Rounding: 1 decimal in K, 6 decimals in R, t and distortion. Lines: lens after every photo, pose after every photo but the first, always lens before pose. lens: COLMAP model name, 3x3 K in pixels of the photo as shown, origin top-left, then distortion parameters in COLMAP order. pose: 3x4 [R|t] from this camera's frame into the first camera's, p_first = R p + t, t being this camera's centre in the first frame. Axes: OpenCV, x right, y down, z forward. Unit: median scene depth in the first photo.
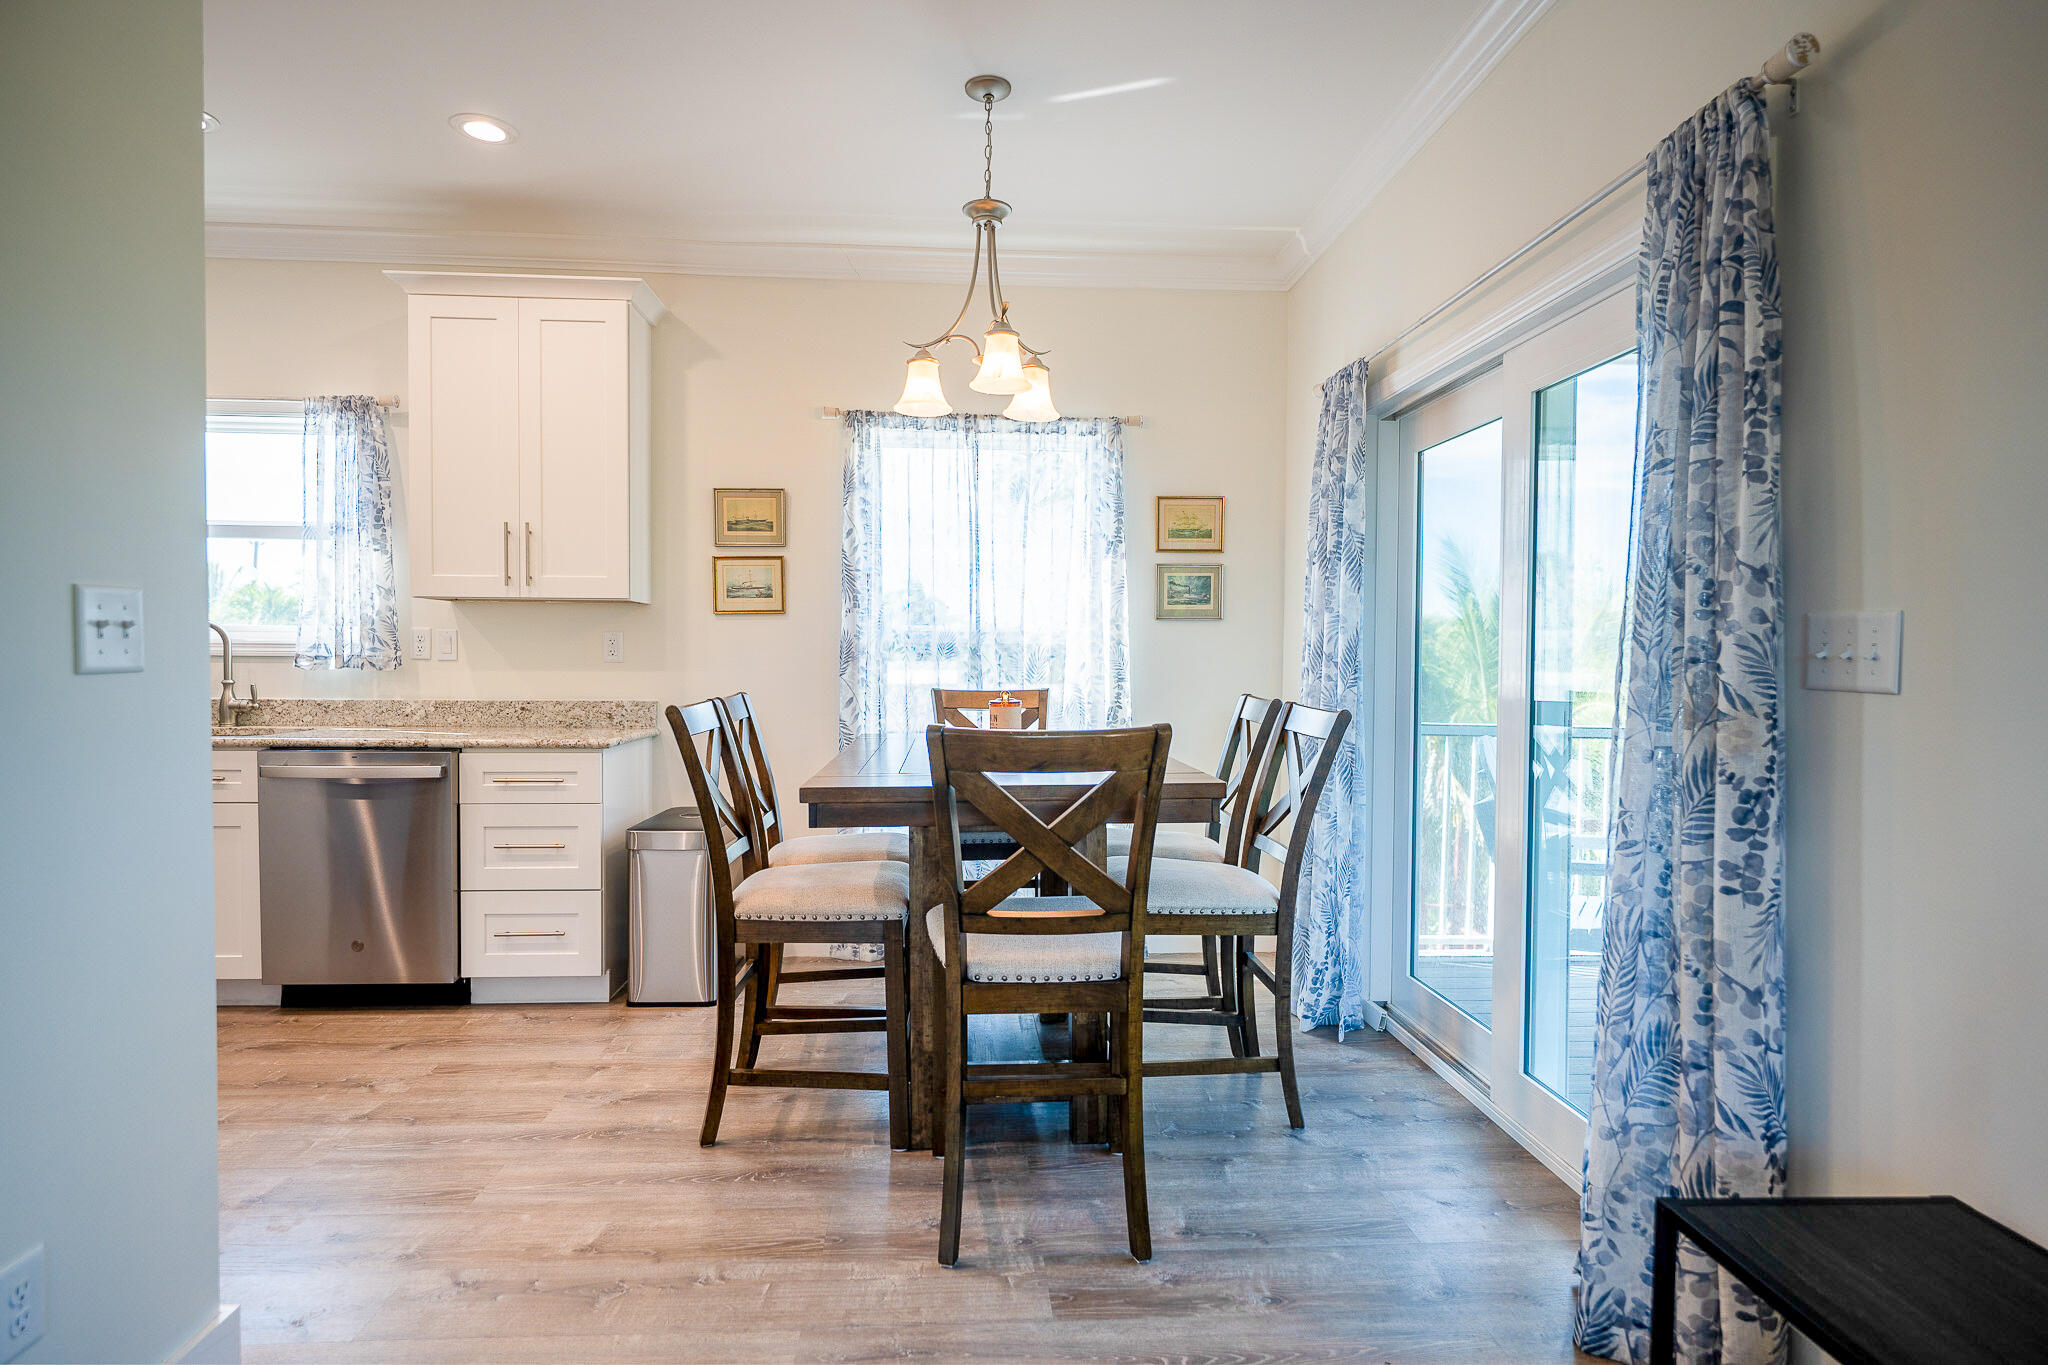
lens RADIAL K [[1132.3, 0, 1021.0], [0, 1132.3, 680.1], [0, 0, 1]] dist [0.002878, -0.000882]
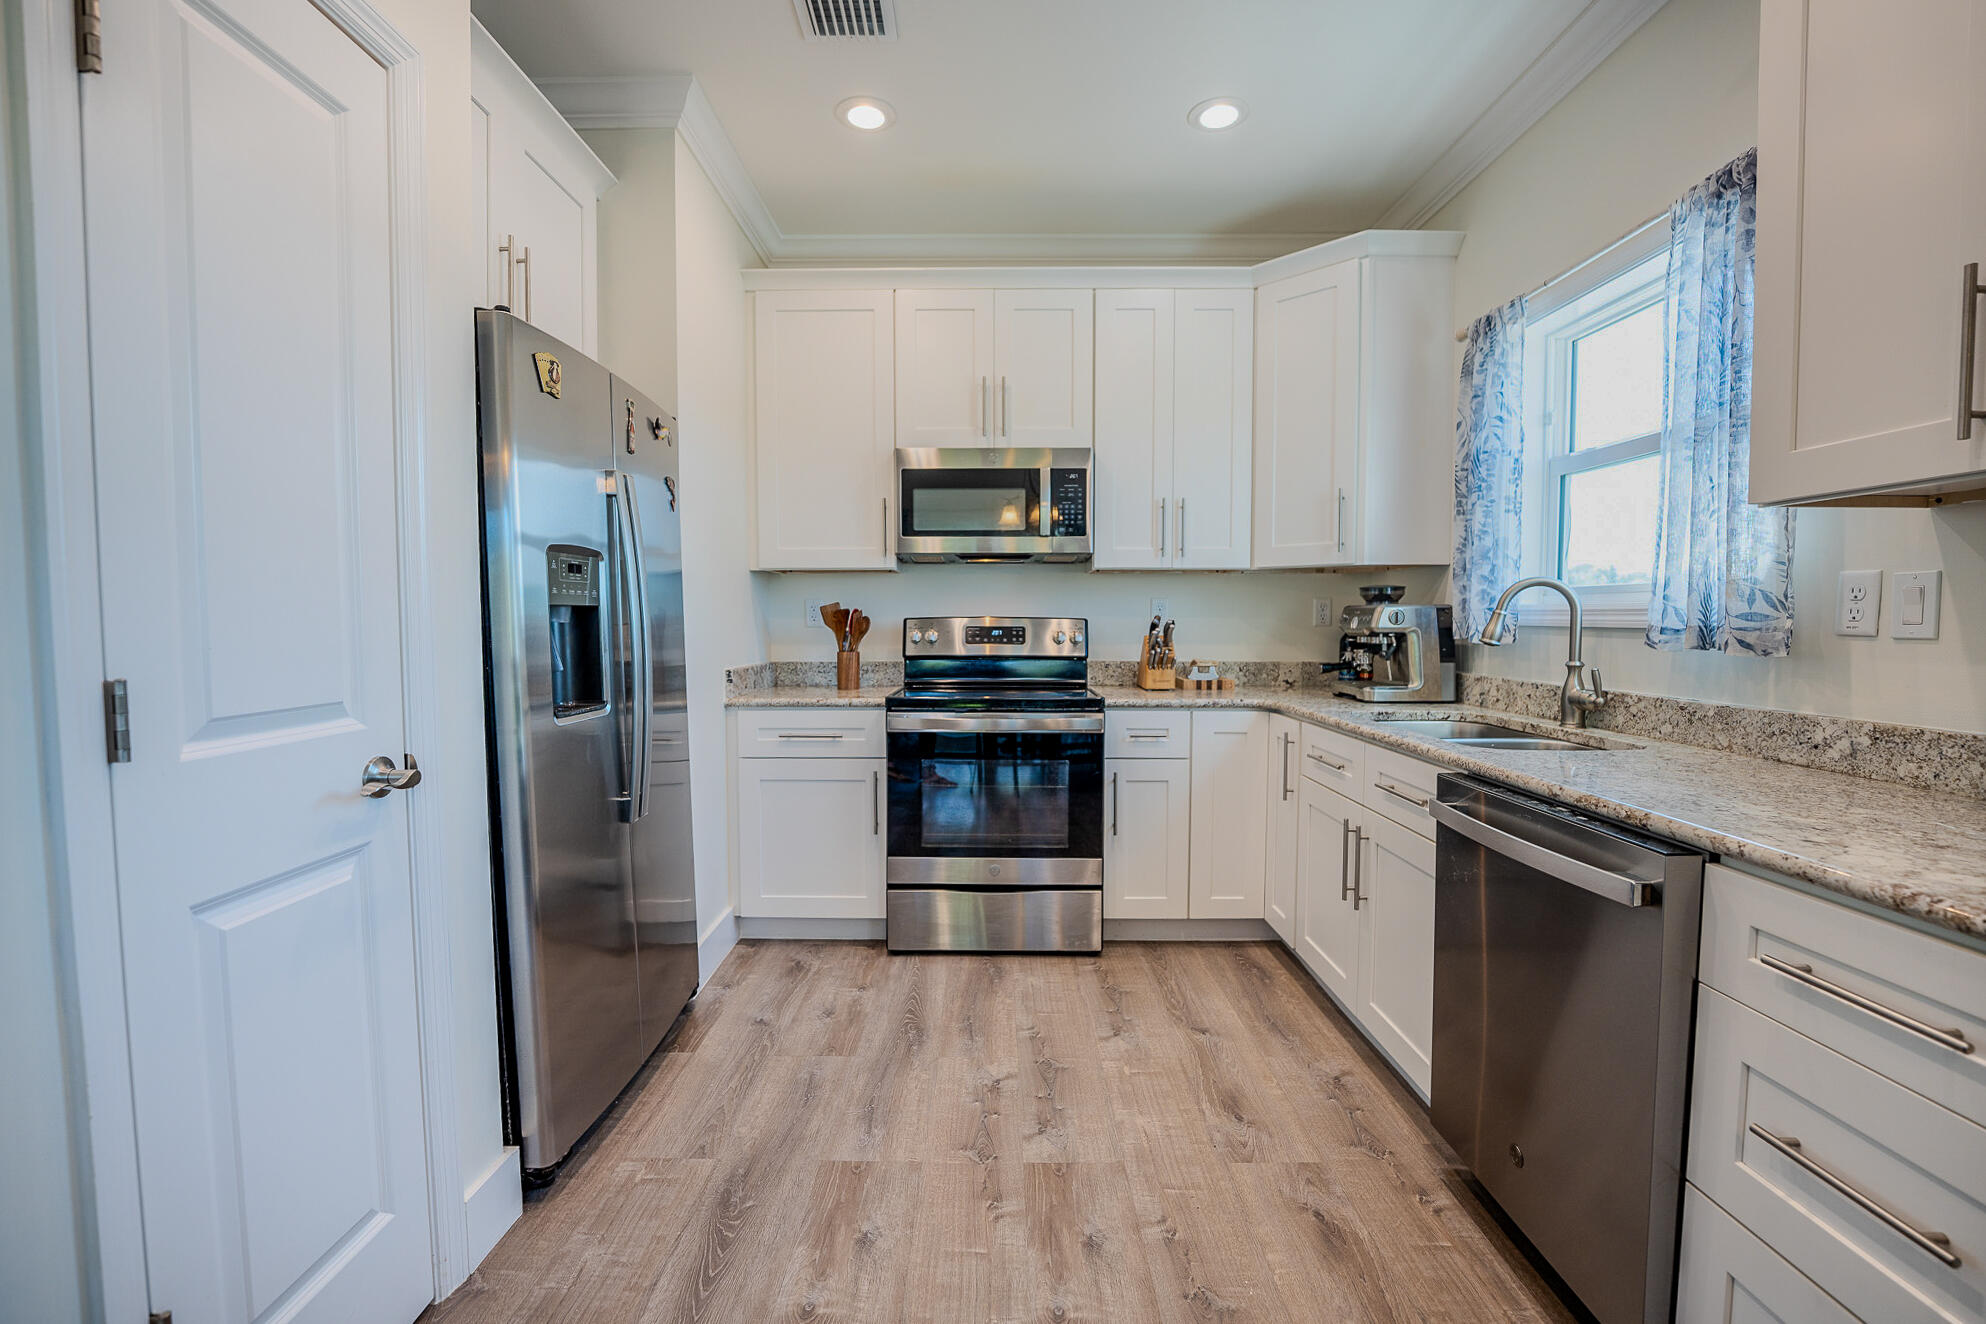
lens RADIAL K [[830.9, 0, 989.1], [0, 830.9, 659.1], [0, 0, 1]] dist [-0.003302, -0.000240]
pose [[-0.074176, 0.040569, -0.996420, -0.151494], [-0.019590, 0.998920, 0.042129, -0.016507], [0.997053, 0.022645, -0.073302, 0.671048]]
